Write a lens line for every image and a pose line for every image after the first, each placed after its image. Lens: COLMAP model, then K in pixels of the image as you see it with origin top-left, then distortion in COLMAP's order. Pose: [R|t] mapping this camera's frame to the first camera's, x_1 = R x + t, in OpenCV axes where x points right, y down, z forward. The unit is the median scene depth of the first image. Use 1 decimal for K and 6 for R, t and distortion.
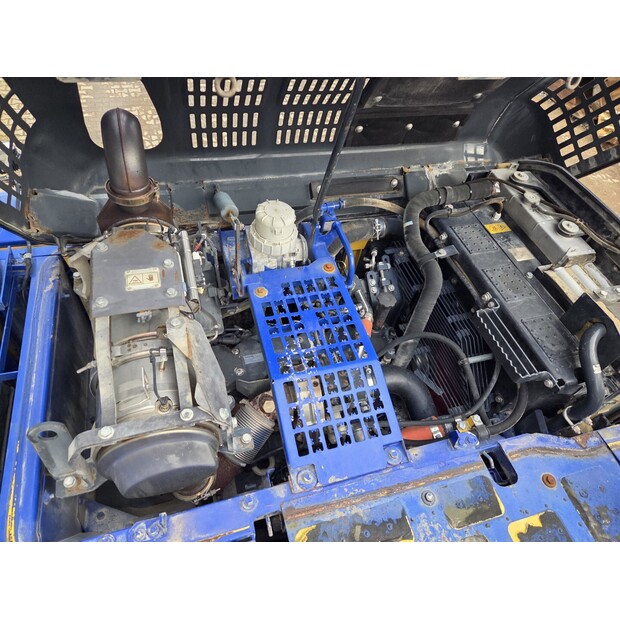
lens RADIAL K [[416.4, 0, 310.3], [0, 416.4, 308.9], [0, 0, 1]] dist [0.063164, -0.044313]
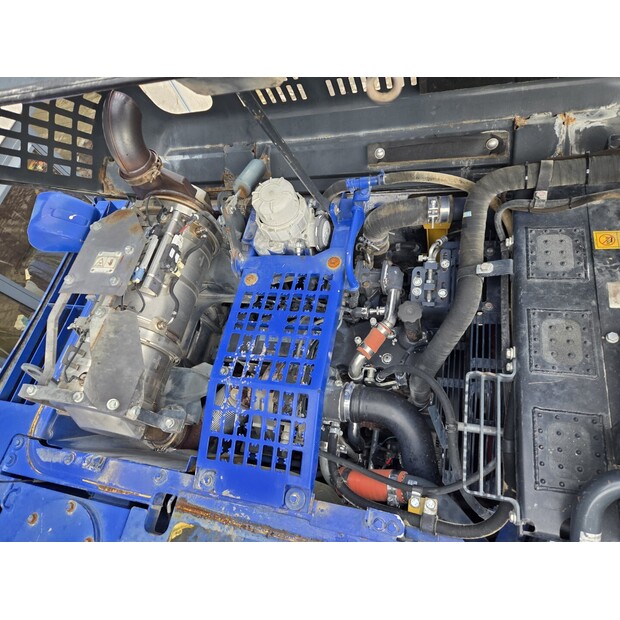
lens RADIAL K [[416.4, 0, 309.4], [0, 416.4, 311.0], [0, 0, 1]] dist [0.063164, -0.044313]
pose [[0.811840, 0.243762, -0.530562, 0.462909], [-0.122709, 0.959620, 0.253126, -0.206720], [0.570840, -0.140393, 0.808969, 0.266079]]
